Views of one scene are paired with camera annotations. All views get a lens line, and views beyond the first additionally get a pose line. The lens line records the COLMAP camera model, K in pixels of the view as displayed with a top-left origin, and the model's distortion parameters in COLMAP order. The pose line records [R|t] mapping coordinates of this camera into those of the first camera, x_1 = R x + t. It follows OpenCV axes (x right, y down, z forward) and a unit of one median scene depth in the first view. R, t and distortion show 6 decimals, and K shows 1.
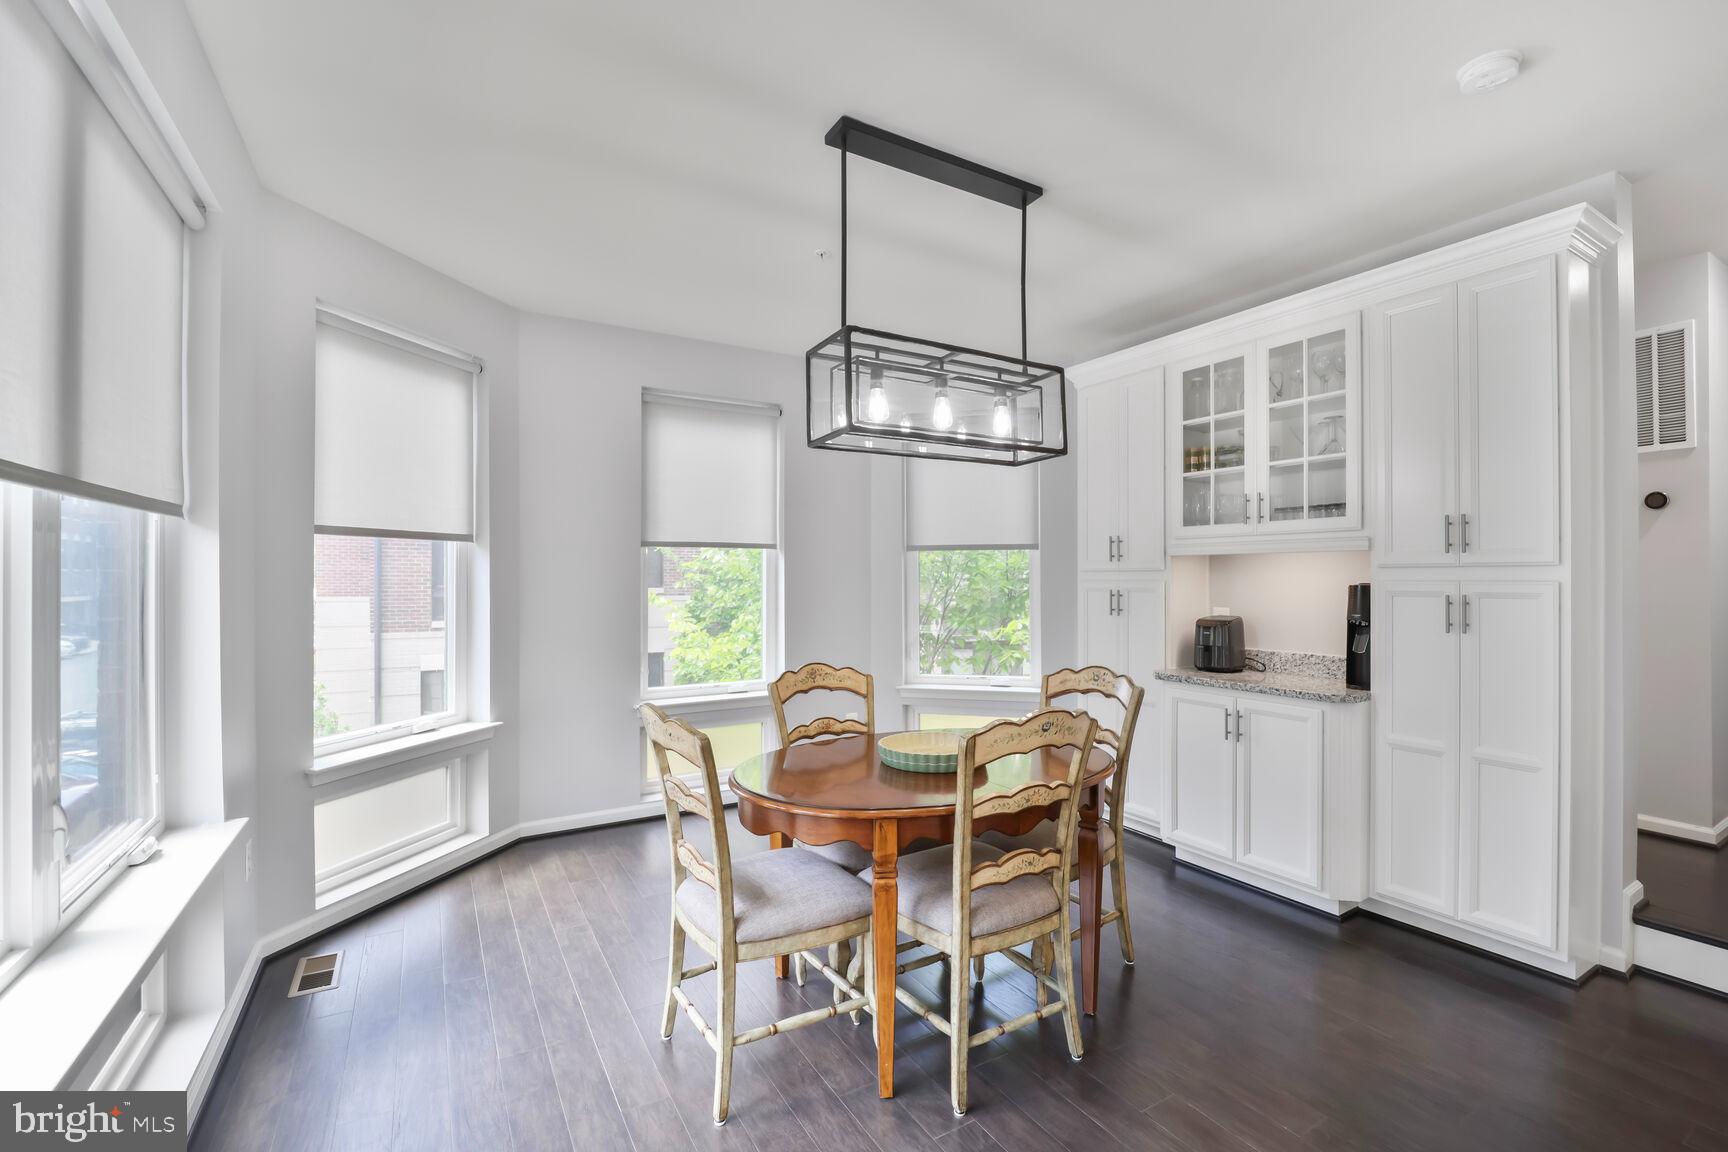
lens RADIAL K [[733.2, 0, 860.6], [0, 733.2, 579.6], [0, 0, 1]] dist [-0.016510, -0.000729]
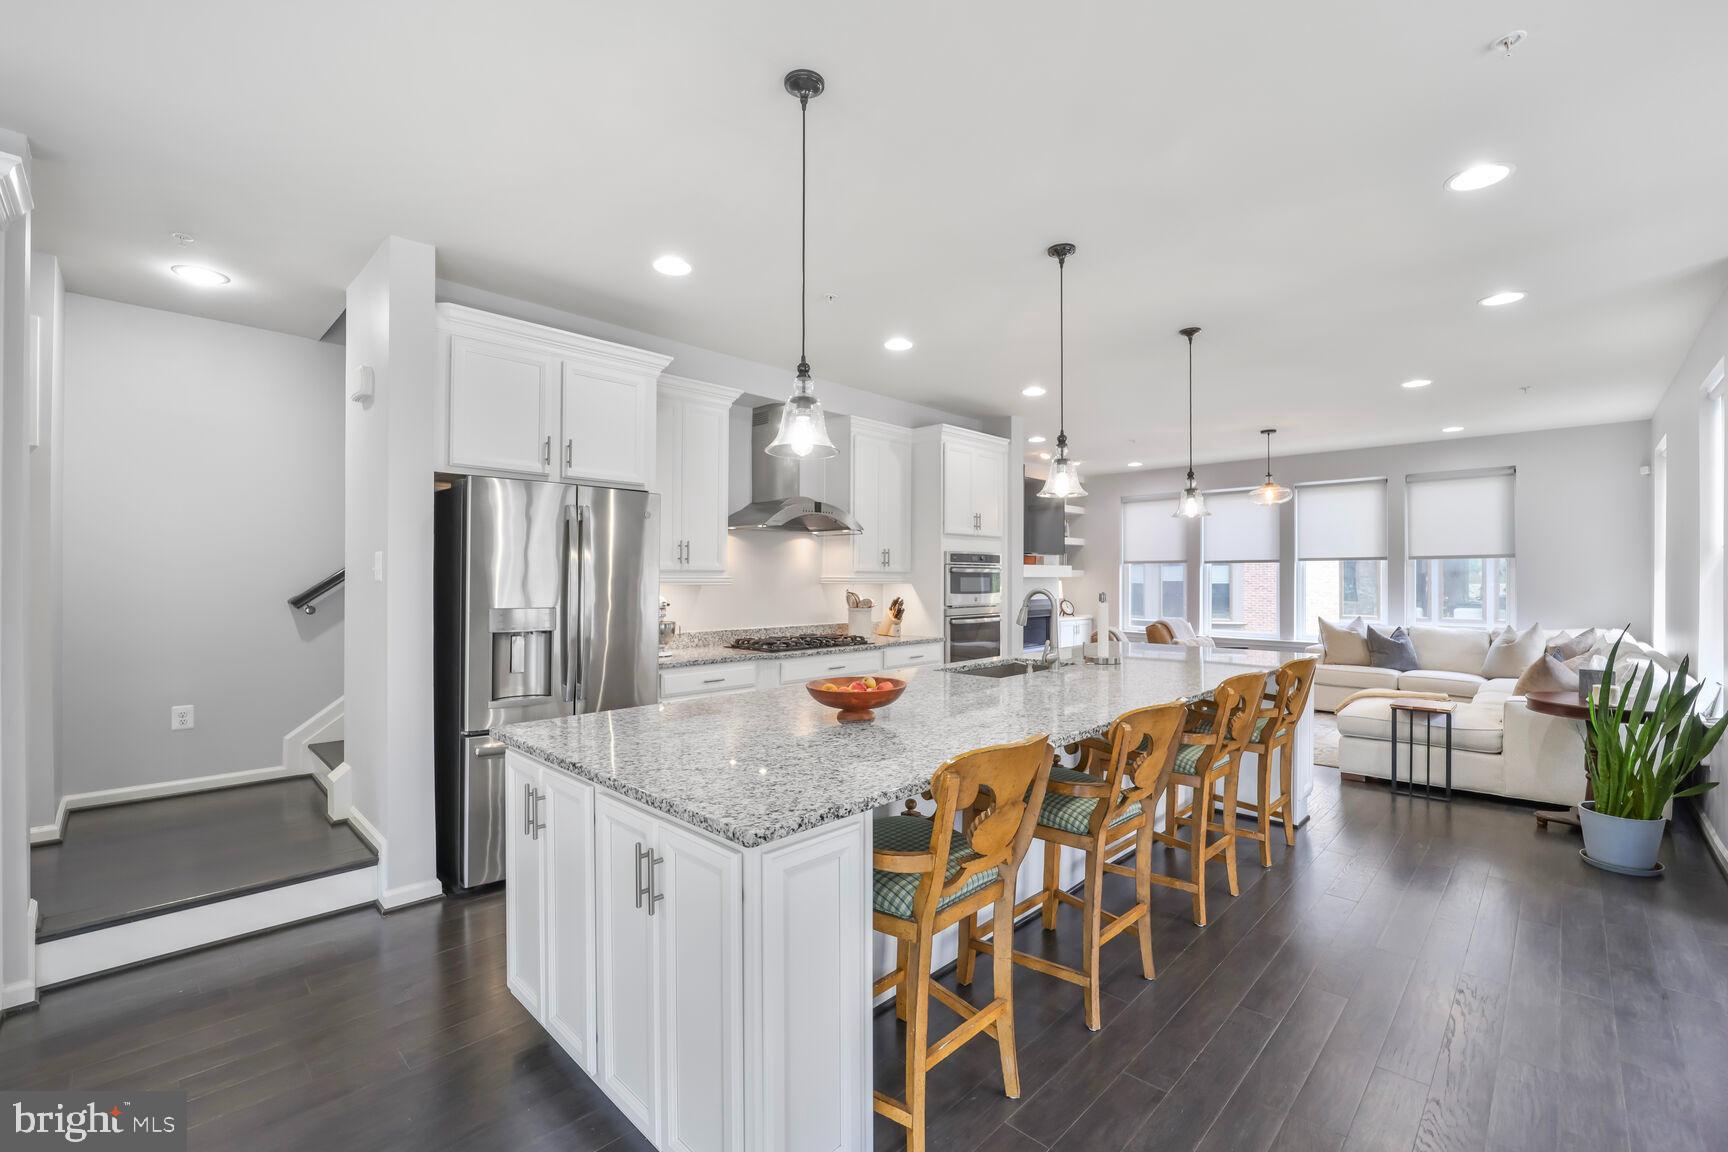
lens RADIAL K [[733.2, 0, 860.6], [0, 733.2, 579.6], [0, 0, 1]] dist [-0.016510, -0.000729]
pose [[-0.249675, -0.001799, 0.968328, -0.047980], [0.002003, 0.999995, 0.002374, 0.000335], [-0.968328, 0.002532, -0.249670, 0.091574]]
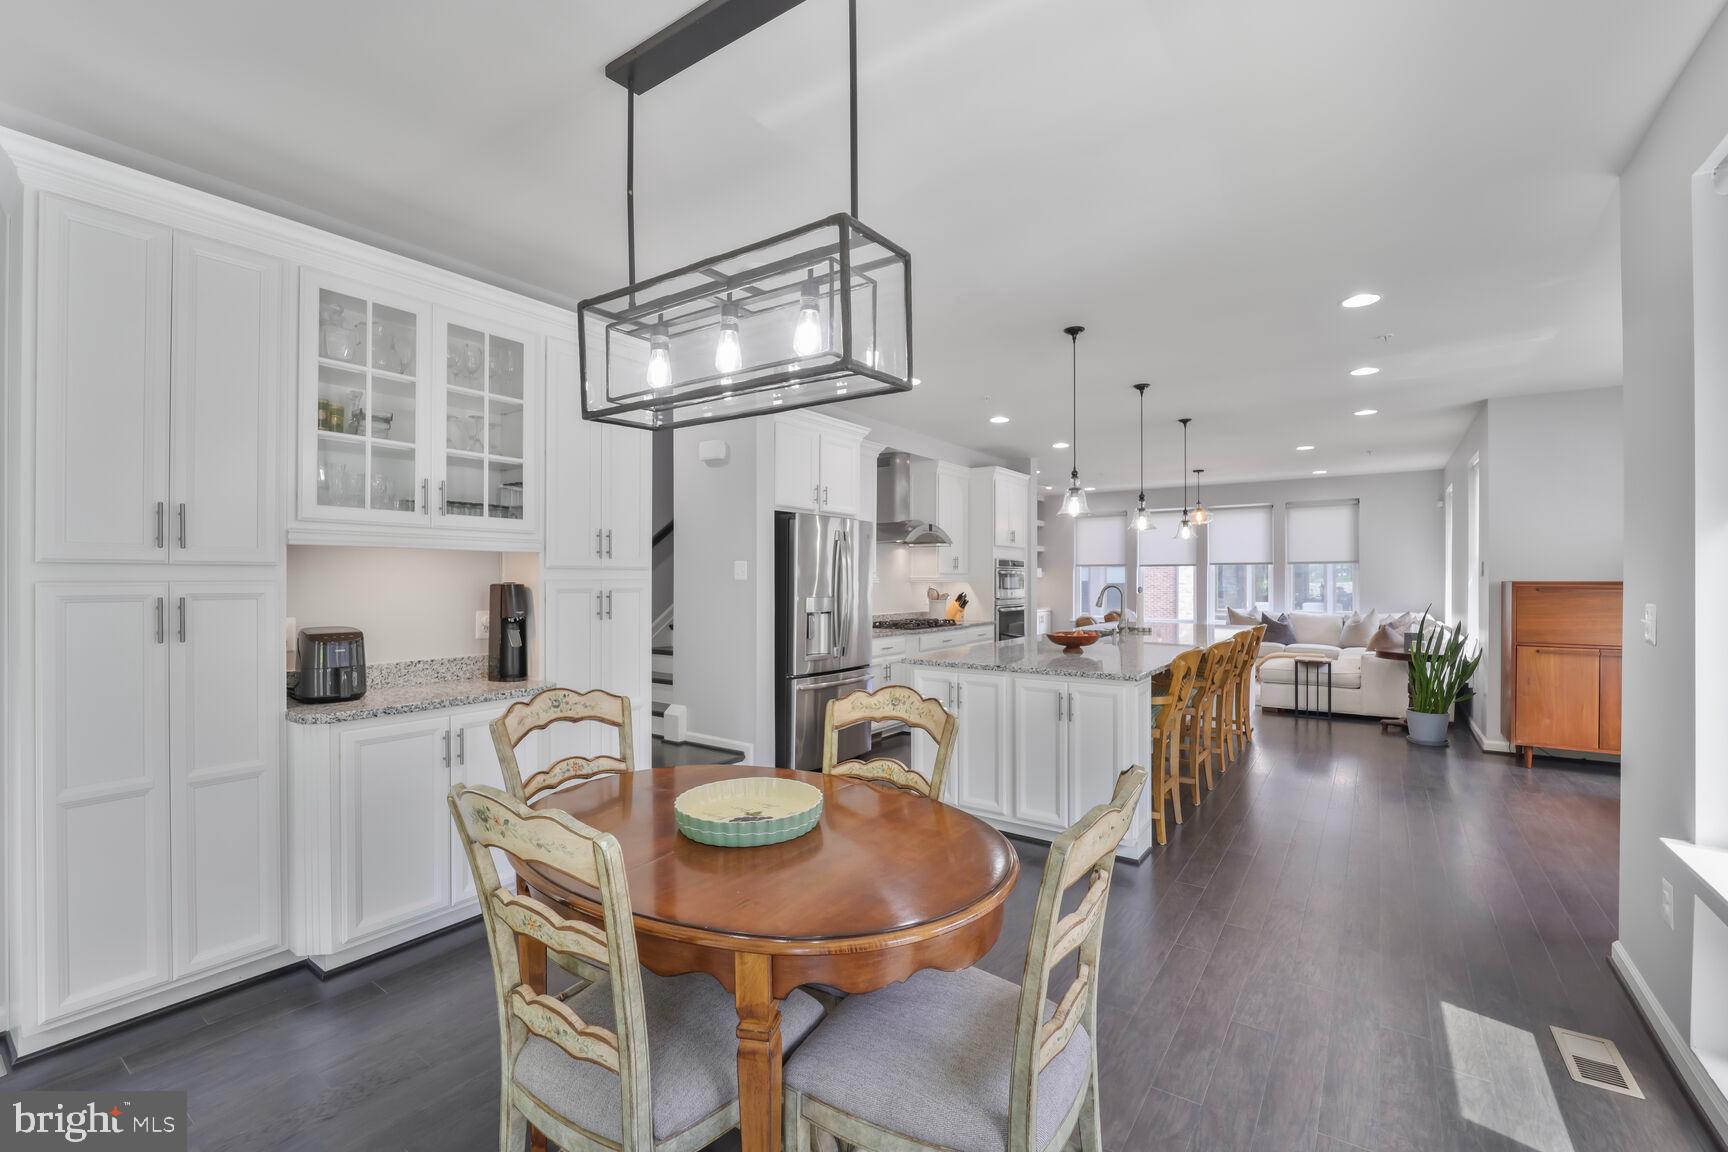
lens RADIAL K [[751.8, 0, 863.5], [0, 751.8, 578.6], [0, 0, 1]] dist [-0.005625, -0.000764]
pose [[-0.411500, 0.000065, 0.911410, -0.492213], [0.002328, 0.999997, 0.000980, -0.000399], [-0.911407, 0.002525, -0.411499, 0.911209]]
